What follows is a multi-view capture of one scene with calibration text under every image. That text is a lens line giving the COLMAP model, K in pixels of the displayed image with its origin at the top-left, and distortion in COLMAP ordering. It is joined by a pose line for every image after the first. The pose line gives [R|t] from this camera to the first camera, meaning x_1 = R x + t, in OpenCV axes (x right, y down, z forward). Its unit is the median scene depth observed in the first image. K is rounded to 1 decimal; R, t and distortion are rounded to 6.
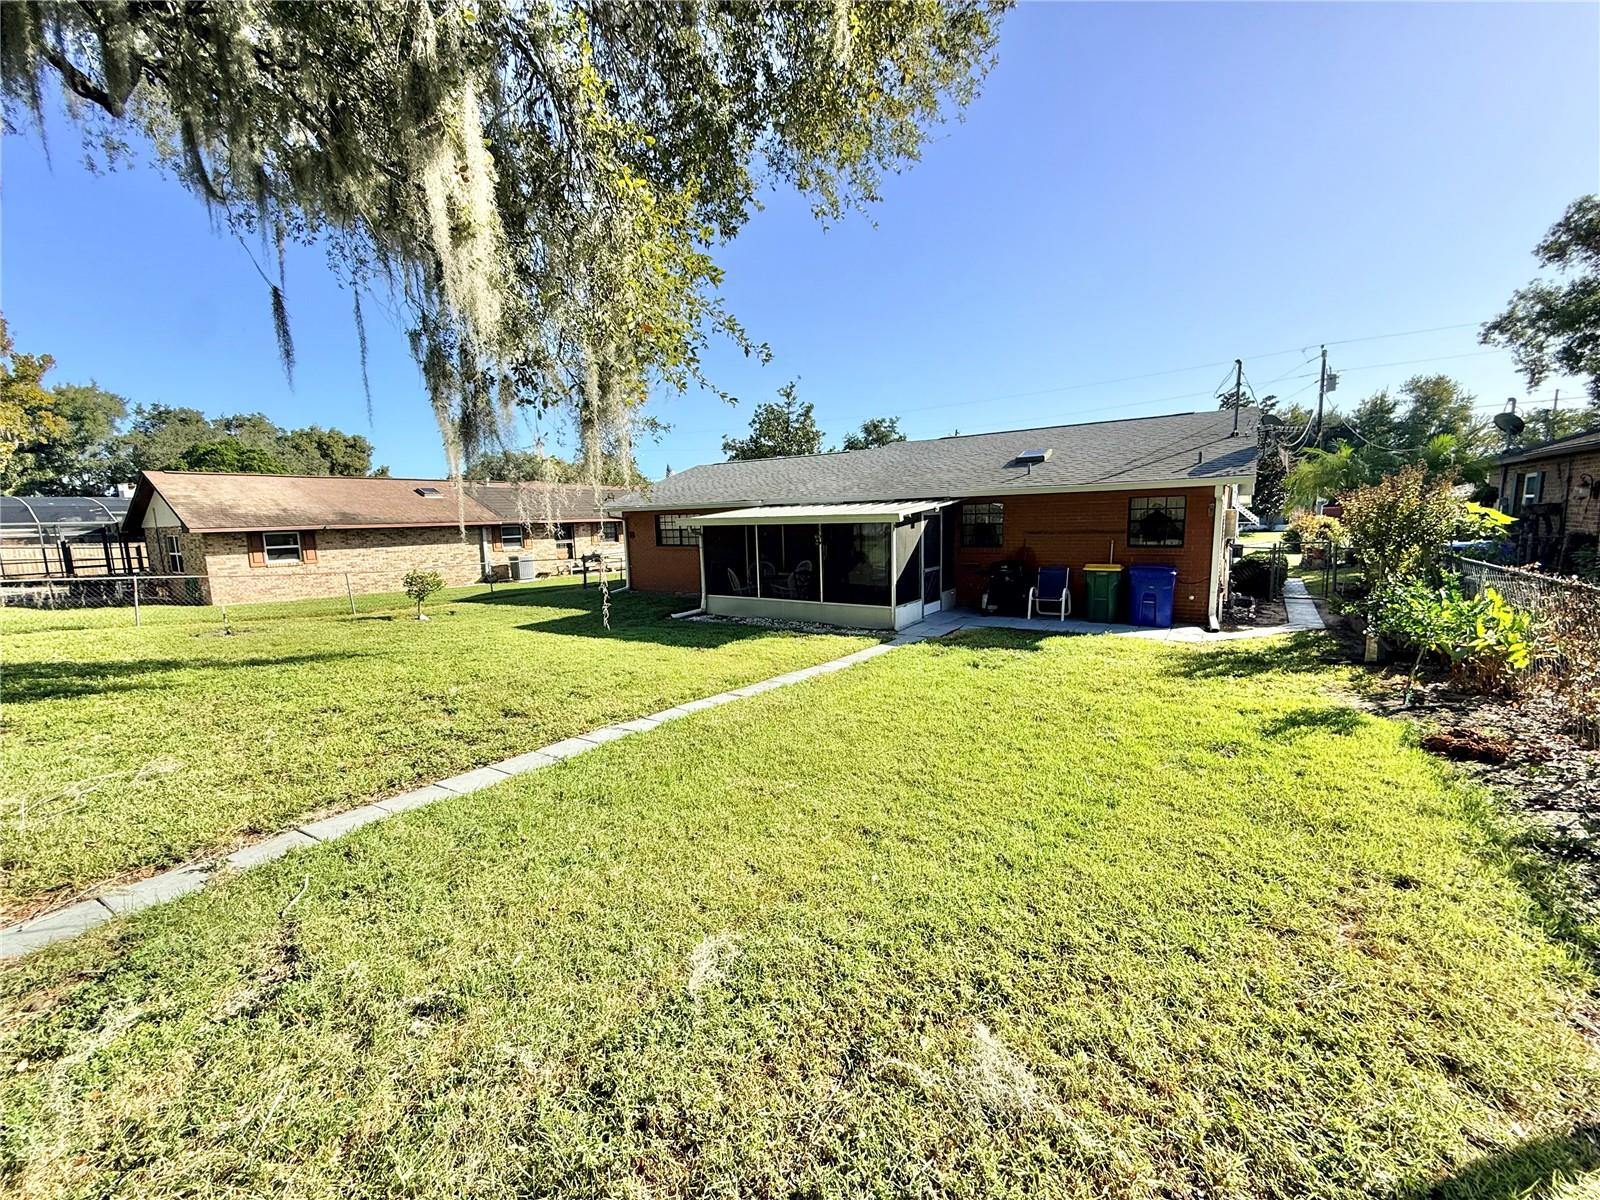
lens RADIAL K [[632.2, 0, 800.5], [0, 632.2, 609.2], [0, 0, 1]] dist [-0.001261, 0.000692]
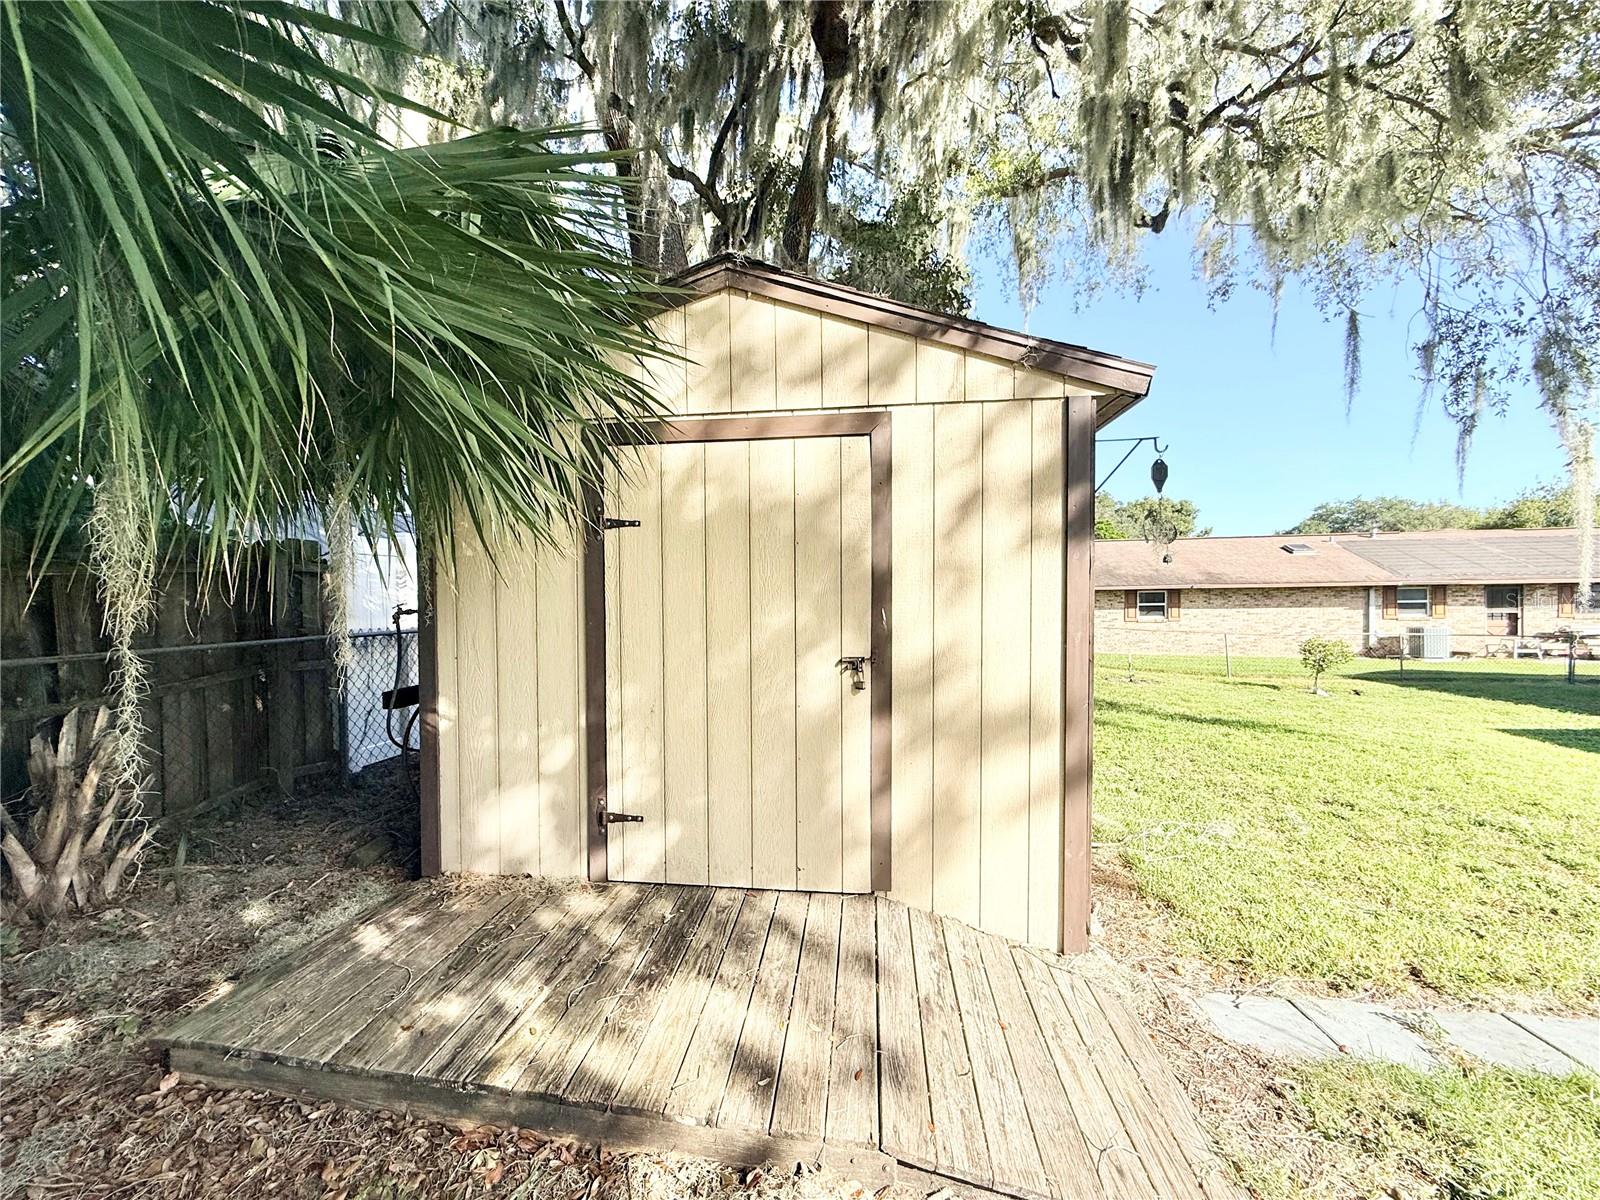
lens RADIAL K [[632.2, 0, 797.0], [0, 632.2, 598.5], [0, 0, 1]] dist [-0.001261, 0.000692]
pose [[0.441569, 0.026846, -0.896825, -0.101301], [-0.127983, 0.991216, -0.033343, 0.004000], [0.888052, 0.129502, 0.441126, -0.008887]]
